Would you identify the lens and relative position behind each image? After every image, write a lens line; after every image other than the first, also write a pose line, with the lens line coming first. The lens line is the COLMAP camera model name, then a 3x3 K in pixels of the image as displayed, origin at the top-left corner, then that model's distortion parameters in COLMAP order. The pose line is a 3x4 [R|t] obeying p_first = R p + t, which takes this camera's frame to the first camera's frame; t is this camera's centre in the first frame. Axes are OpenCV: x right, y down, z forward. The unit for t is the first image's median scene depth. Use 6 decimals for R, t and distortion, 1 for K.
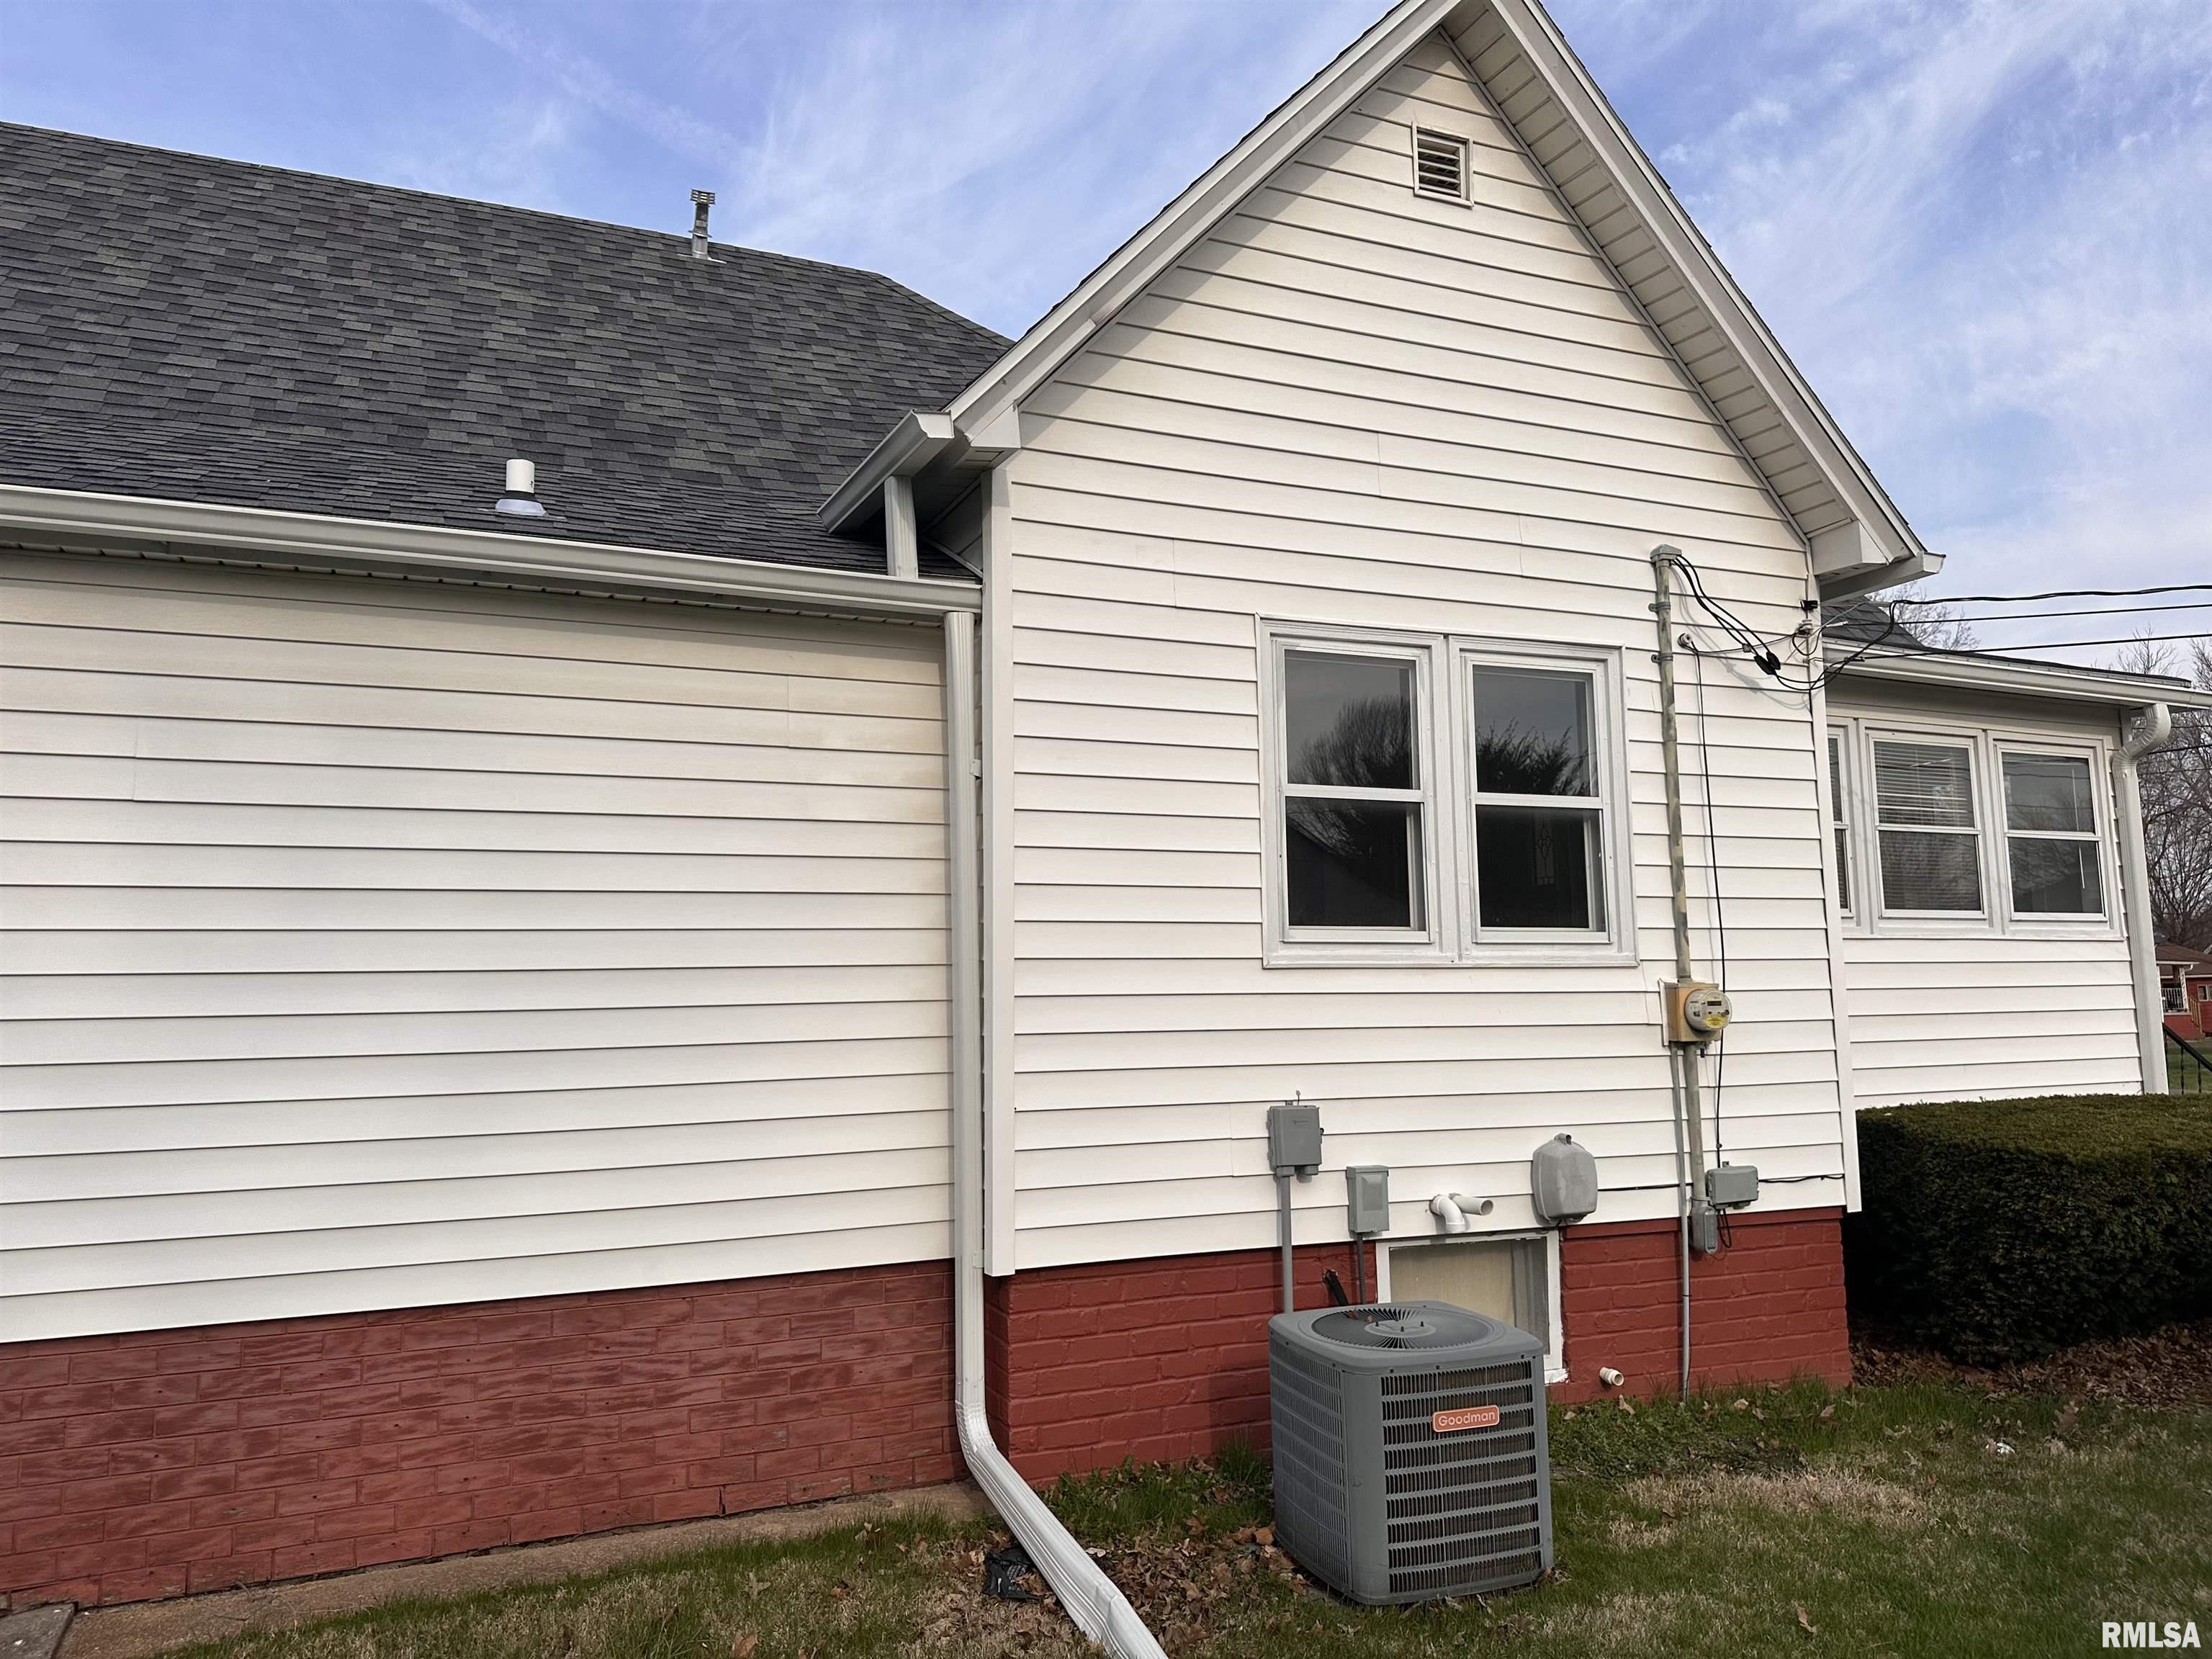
lens RADIAL K [[1544.1, 0, 1106.0], [0, 1544.1, 829.5], [0, 0, 1]] dist [0.054441, -0.011299]
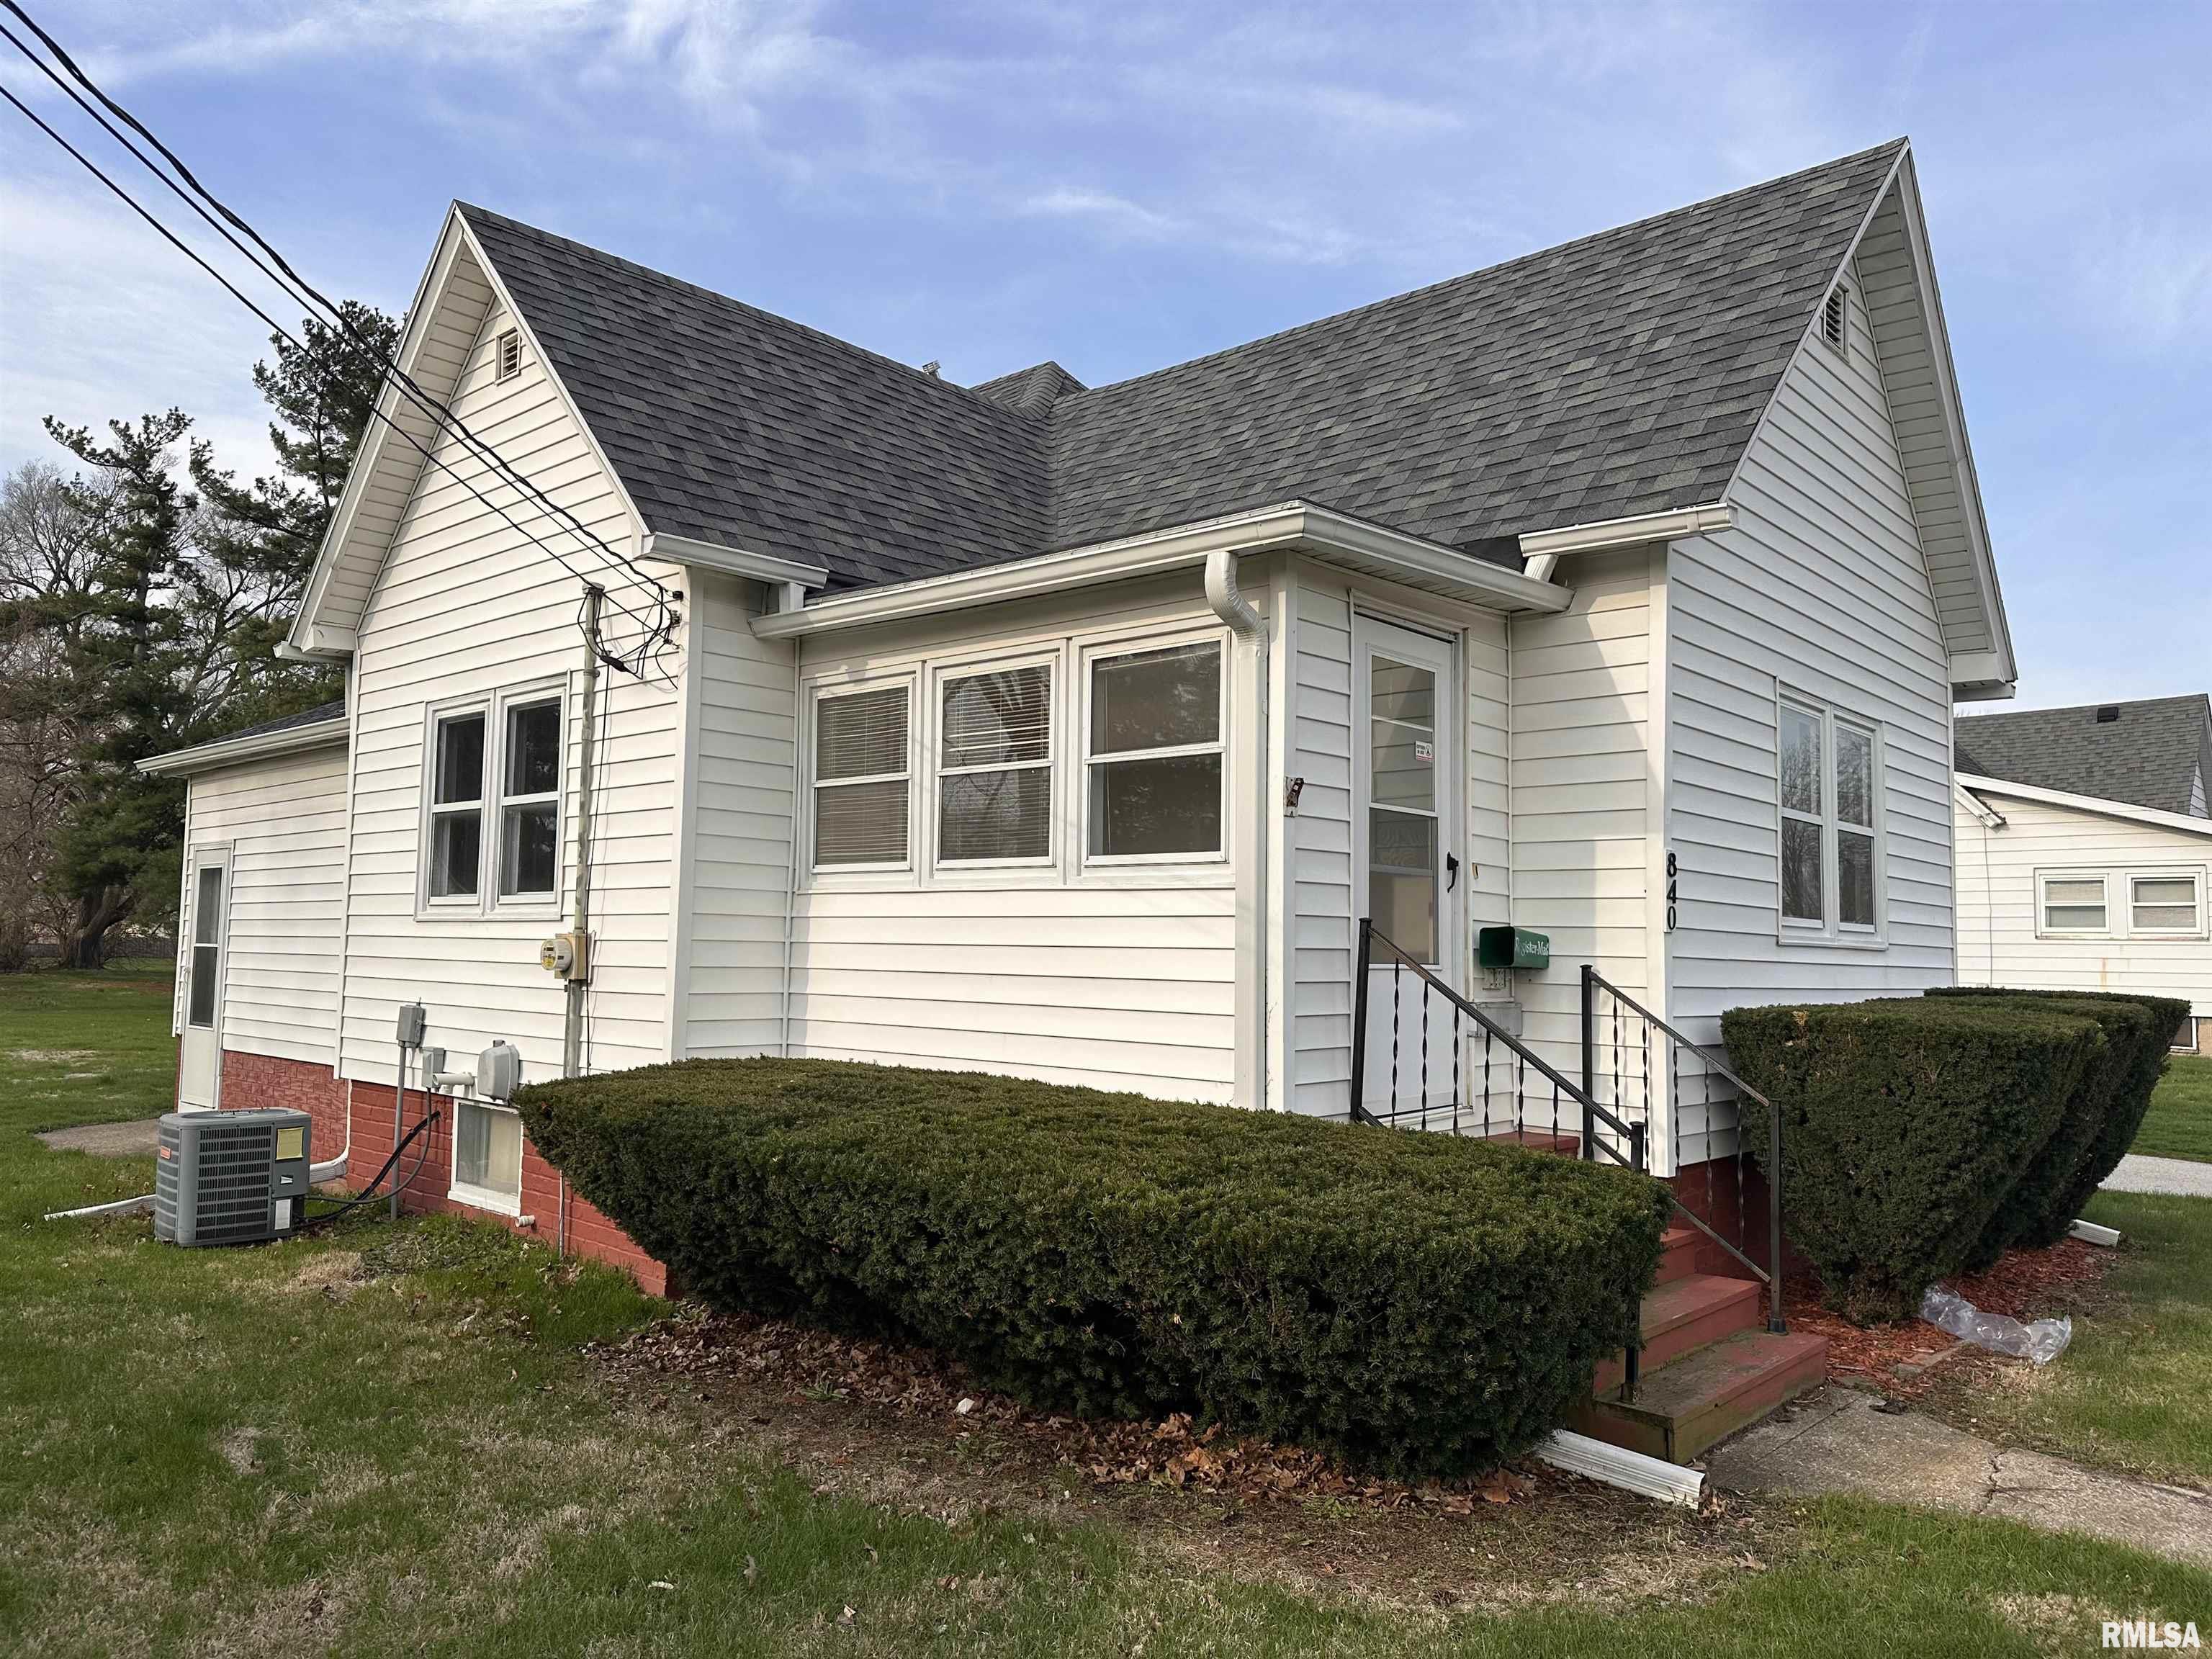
lens RADIAL K [[1544.1, 0, 1106.0], [0, 1544.1, 829.5], [0, 0, 1]] dist [0.054441, -0.011299]
pose [[0.419337, -0.048183, -0.906551, 1.647805], [0.075407, 0.996988, -0.018109, 0.067972], [0.904693, -0.060766, 0.421707, 0.838830]]
